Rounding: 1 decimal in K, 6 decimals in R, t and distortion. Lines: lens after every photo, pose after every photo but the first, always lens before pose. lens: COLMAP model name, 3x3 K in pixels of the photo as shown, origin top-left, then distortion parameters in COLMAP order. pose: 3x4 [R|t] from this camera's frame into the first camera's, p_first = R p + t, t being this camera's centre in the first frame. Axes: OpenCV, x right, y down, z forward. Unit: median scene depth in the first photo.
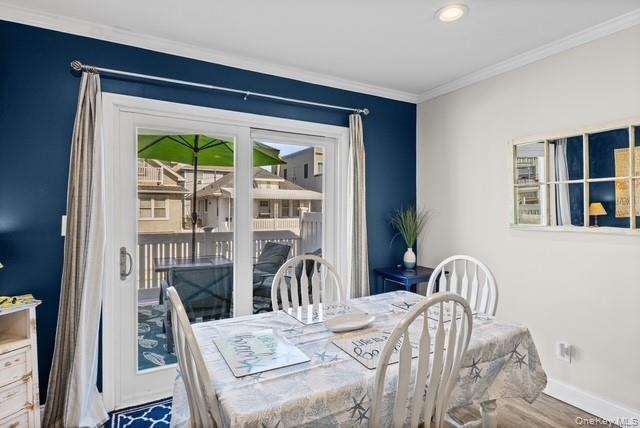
lens RADIAL K [[347.4, 0, 319.1], [0, 347.4, 212.1], [0, 0, 1]] dist [0.004259, 0.000362]
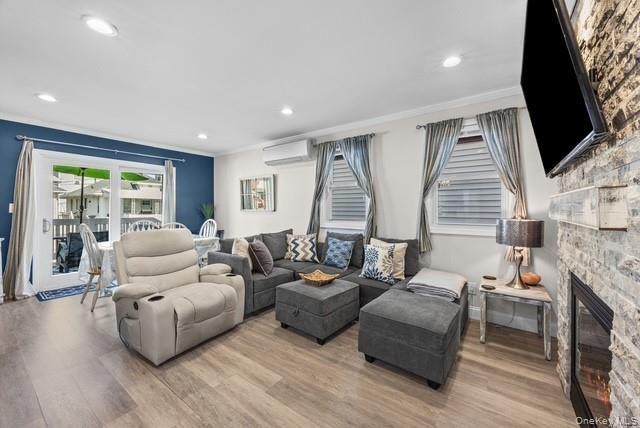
lens RADIAL K [[254.0, 0, 324.8], [0, 254.0, 209.4], [0, 0, 1]] dist [0.000142, -0.000216]
pose [[0.902739, 0.001321, 0.430187, 0.305714], [0.000512, 0.999991, -0.004144, 0.044795], [-0.430189, 0.003961, 0.902730, -1.072832]]
